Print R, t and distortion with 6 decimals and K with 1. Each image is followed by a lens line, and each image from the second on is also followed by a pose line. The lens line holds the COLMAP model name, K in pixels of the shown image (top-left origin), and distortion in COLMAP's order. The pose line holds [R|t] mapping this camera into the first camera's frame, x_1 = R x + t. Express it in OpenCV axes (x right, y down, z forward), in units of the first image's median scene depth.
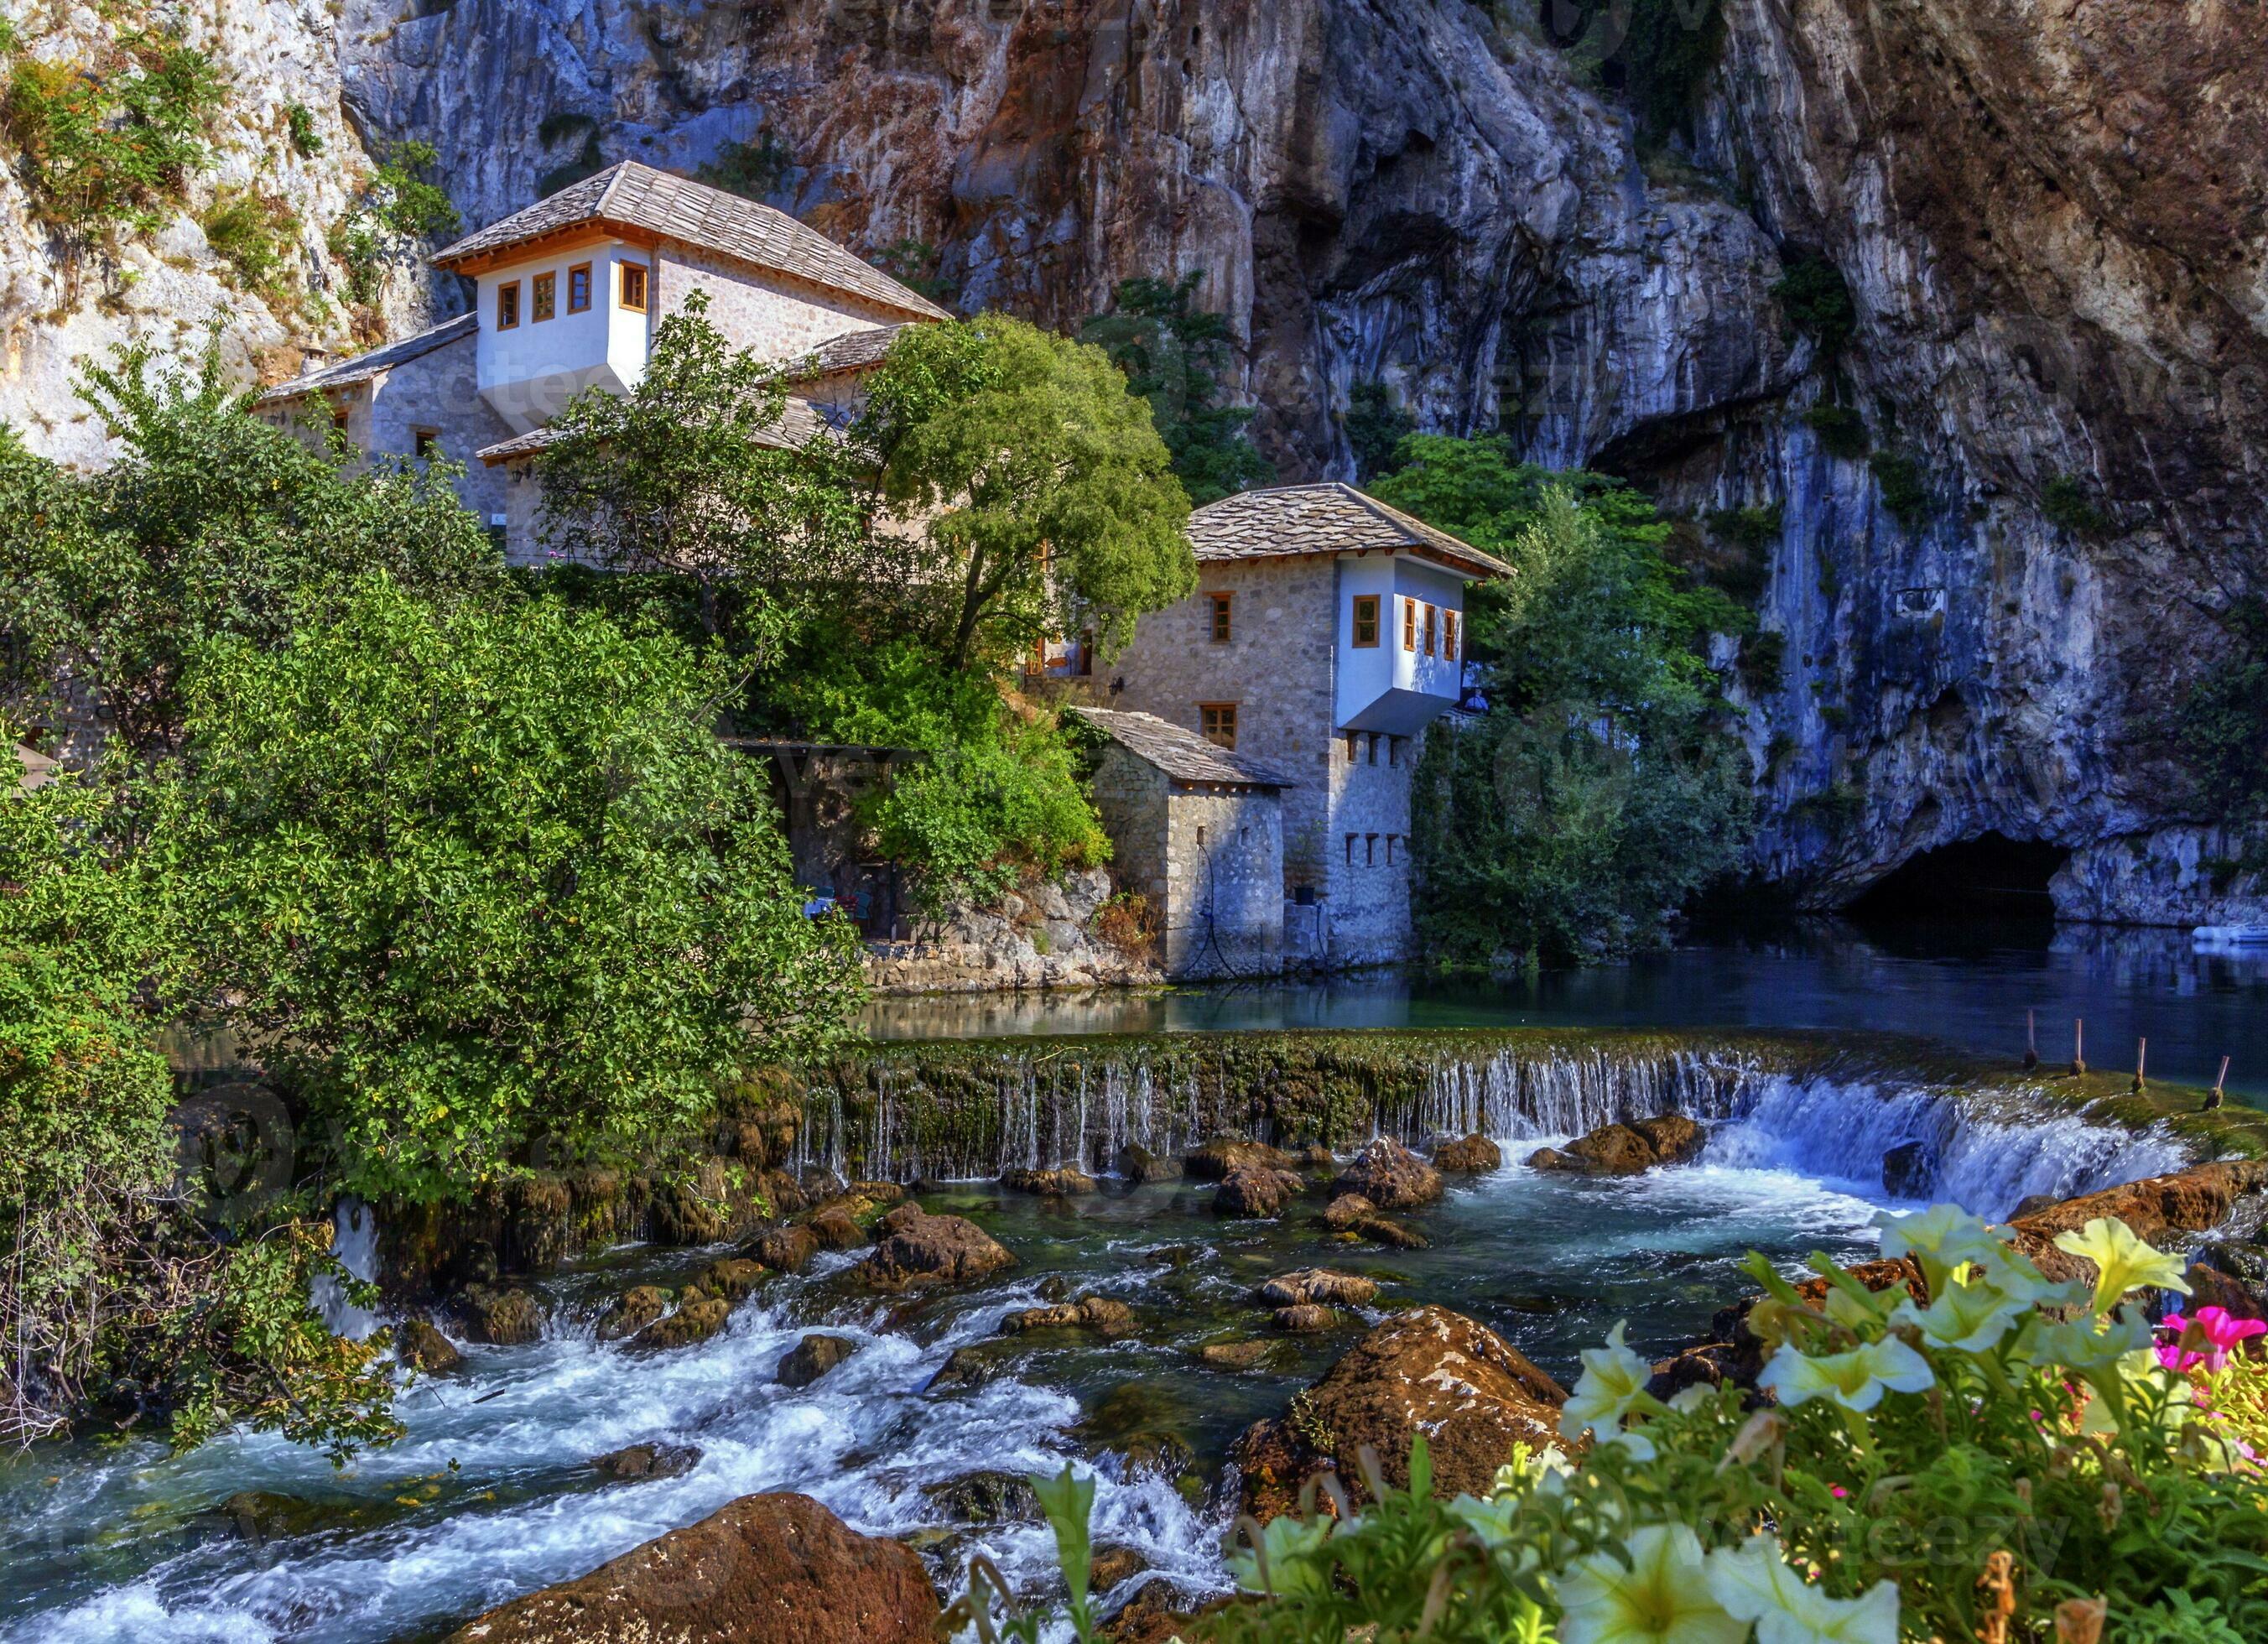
lens RADIAL K [[2120.6, 0, 1032.7], [0, 2120.6, 842.6], [0, 0, 1]] dist [0.002829, 0.000000]
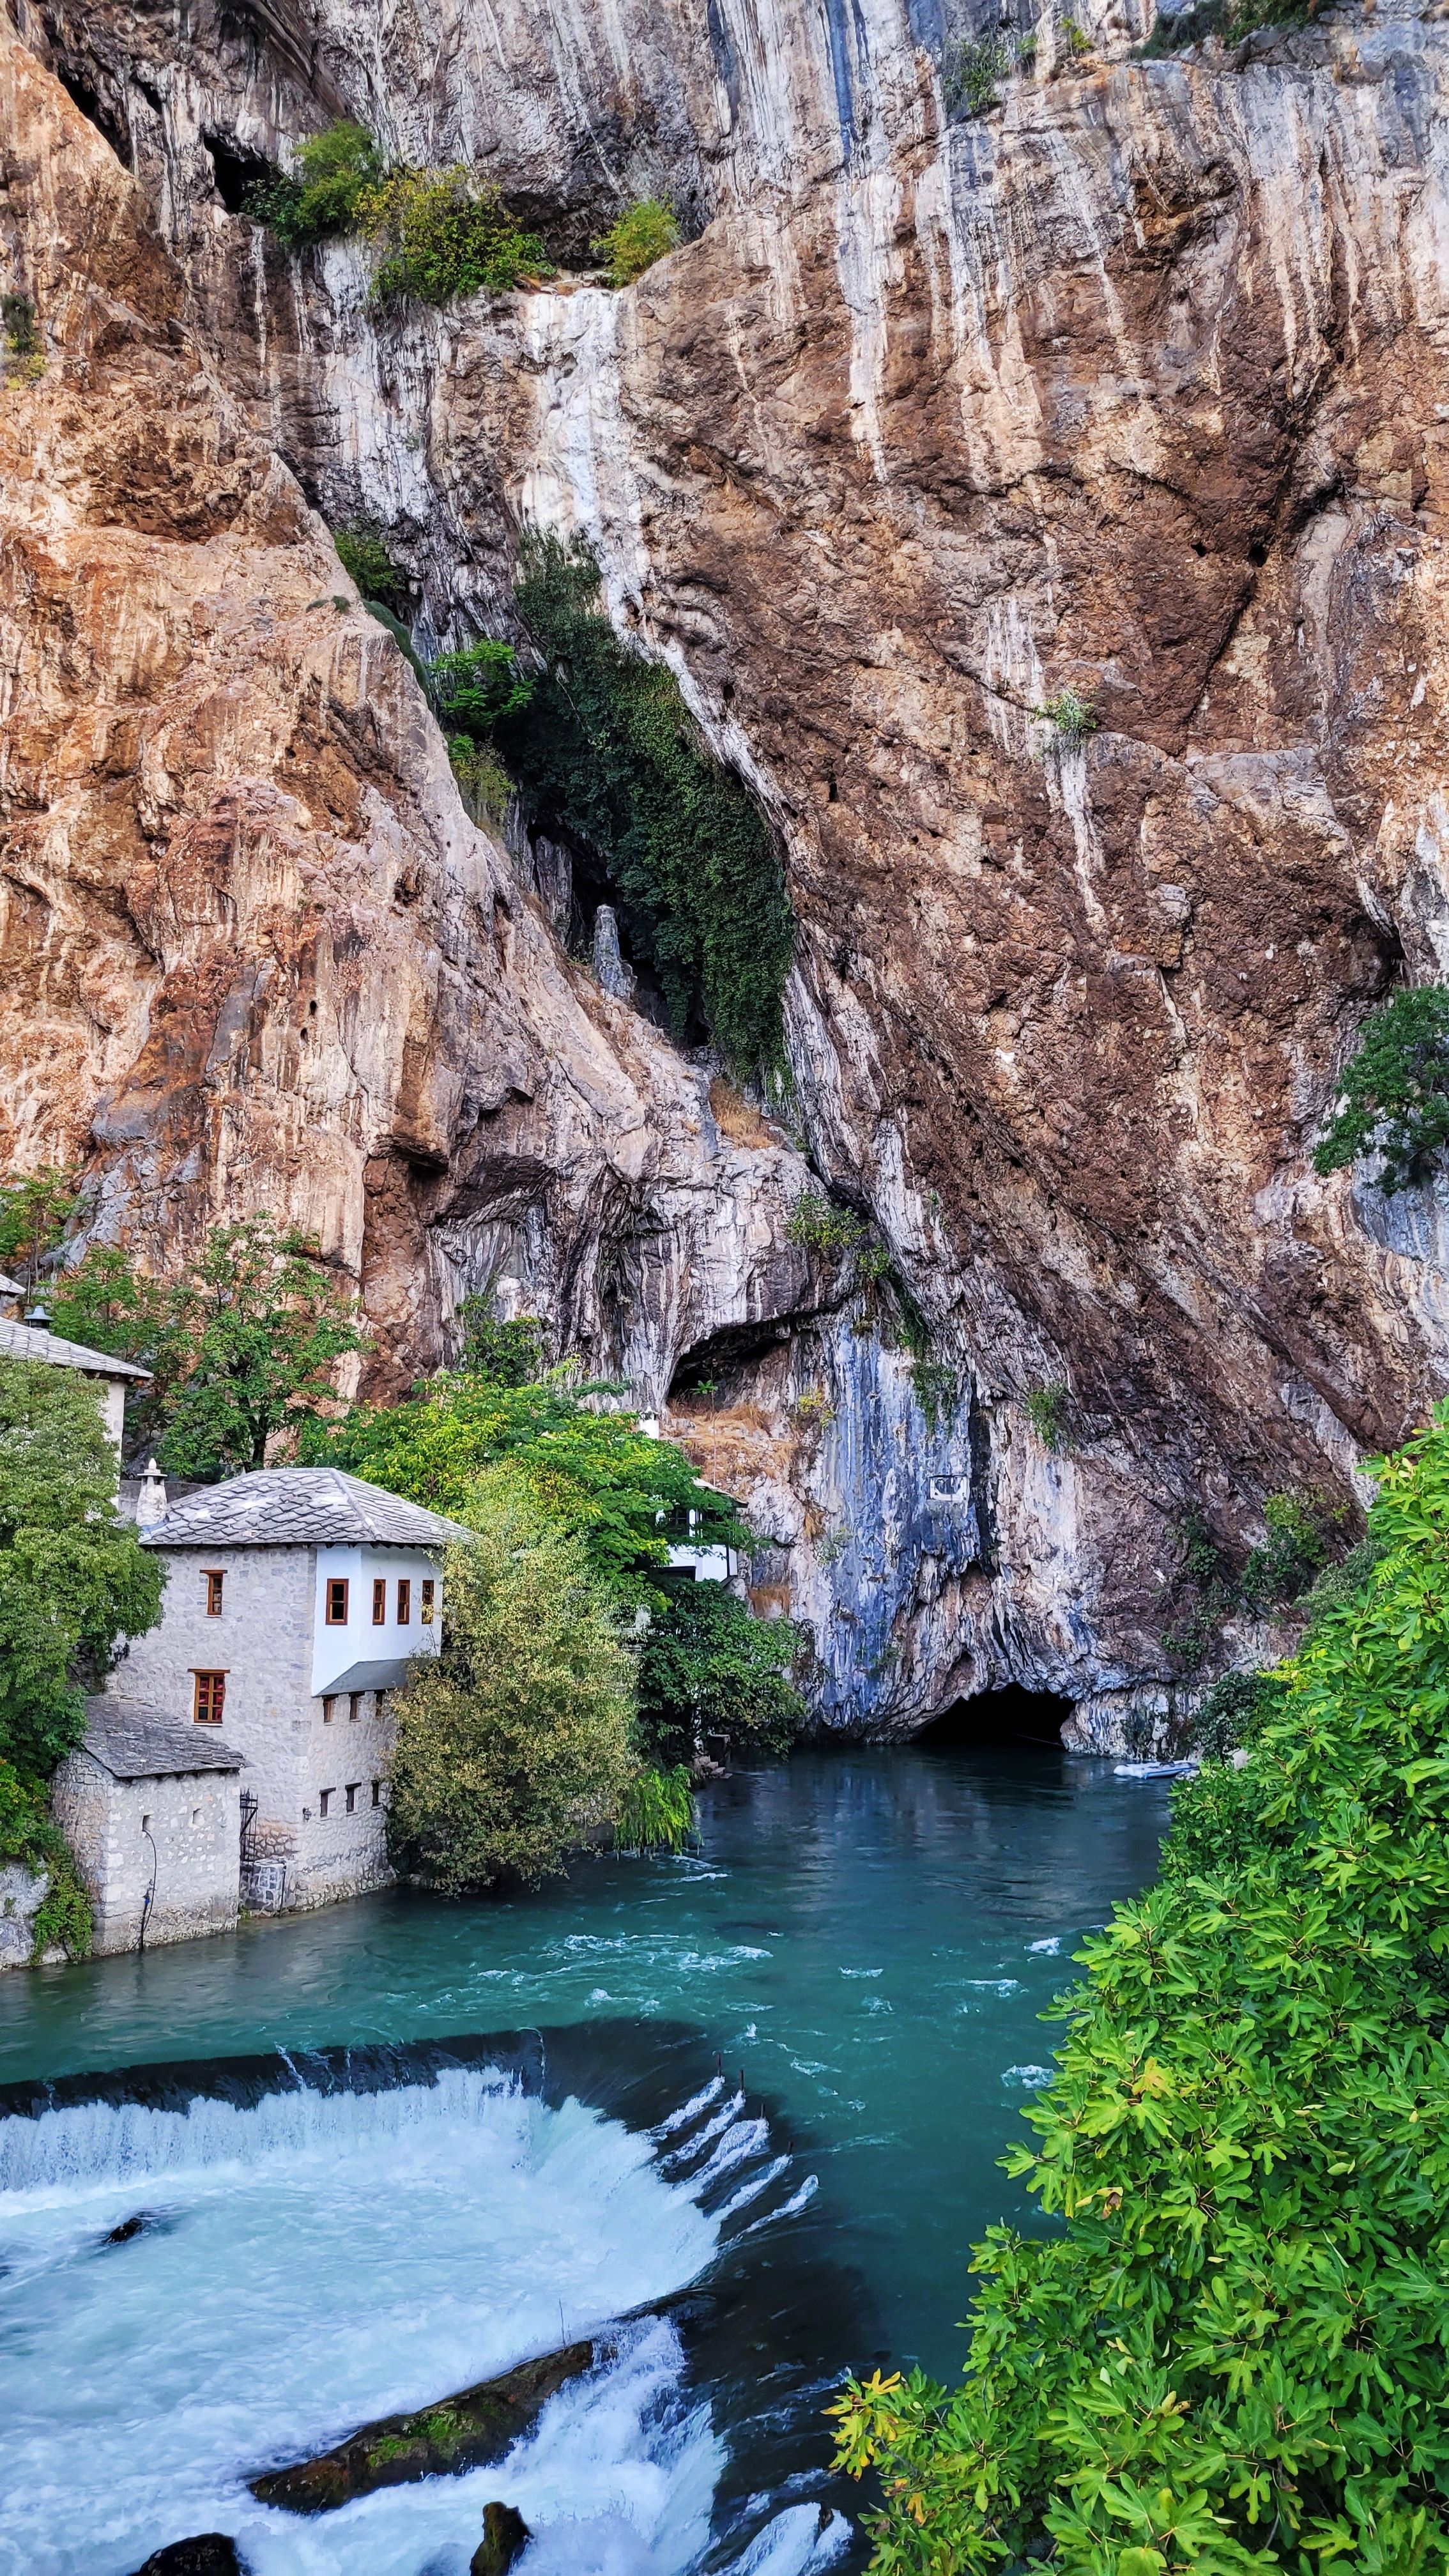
lens RADIAL K [[1938.6, 0, 702.5], [0, 1938.6, 1307.3], [0, 0, 1]] dist [0.059388, -0.045798]
pose [[0.982520, 0.015854, 0.185480, 0.086207], [0.011468, 0.989320, -0.145307, -0.059756], [-0.185803, 0.144895, 0.971845, -0.041378]]
